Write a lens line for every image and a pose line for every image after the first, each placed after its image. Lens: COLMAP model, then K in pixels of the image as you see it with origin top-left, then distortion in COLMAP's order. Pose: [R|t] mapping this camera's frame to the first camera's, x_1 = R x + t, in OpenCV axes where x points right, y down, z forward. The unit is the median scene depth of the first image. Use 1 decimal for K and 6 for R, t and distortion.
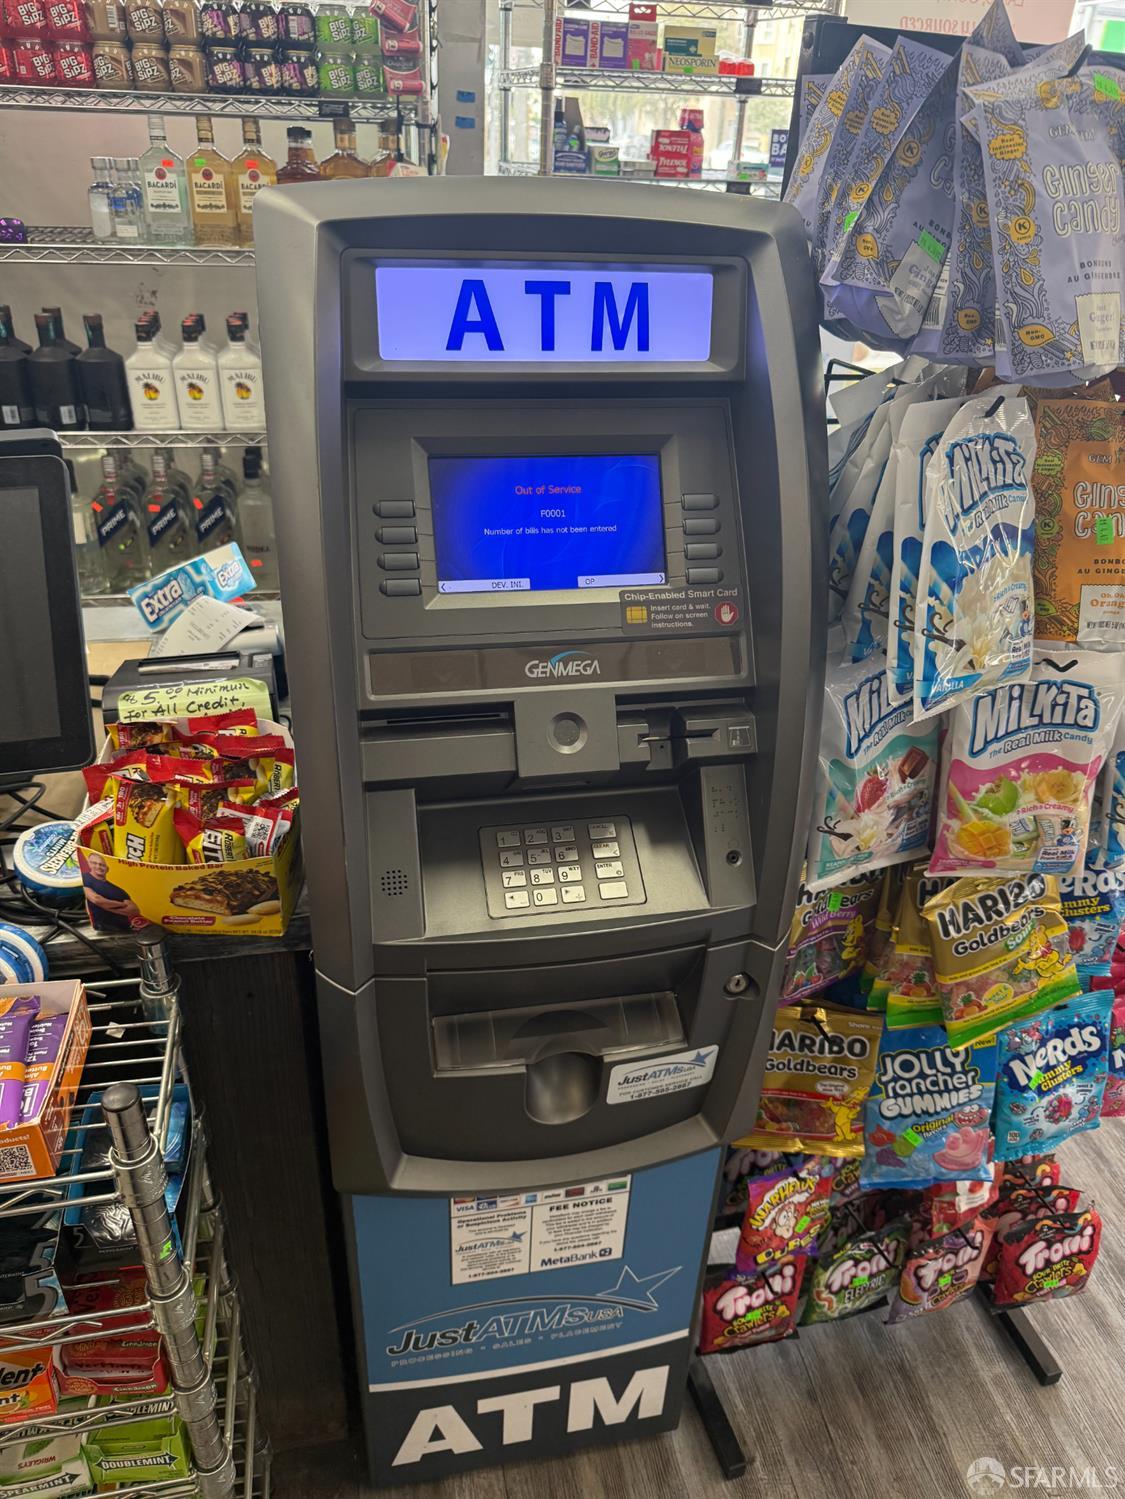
lens RADIAL K [[1050.2, 0, 583.0], [0, 1050.2, 770.7], [0, 0, 1]] dist [0.052704, -0.073807]
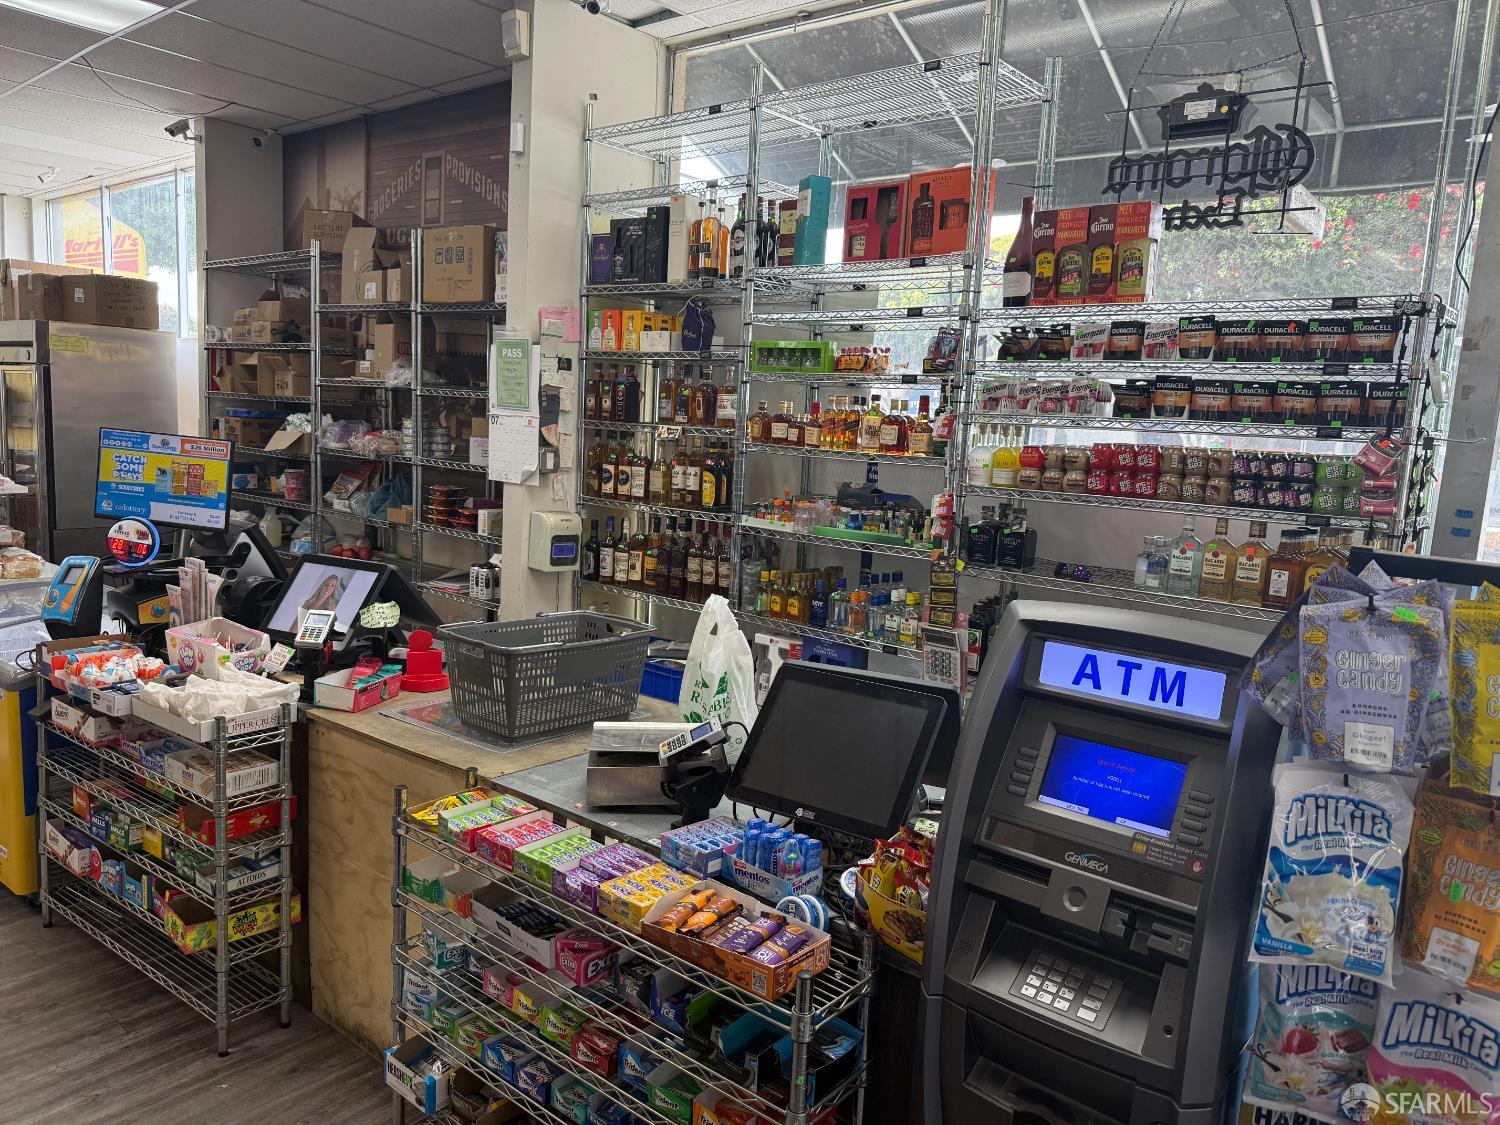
lens RADIAL K [[1050.9, 0, 753.7], [0, 1050.9, 574.3], [0, 0, 1]] dist [0.052704, -0.073807]
pose [[0.612604, 0.101556, -0.783838, 0.936911], [-0.423255, 0.879685, -0.216818, 0.091989], [0.667511, 0.464587, 0.581883, -0.581267]]
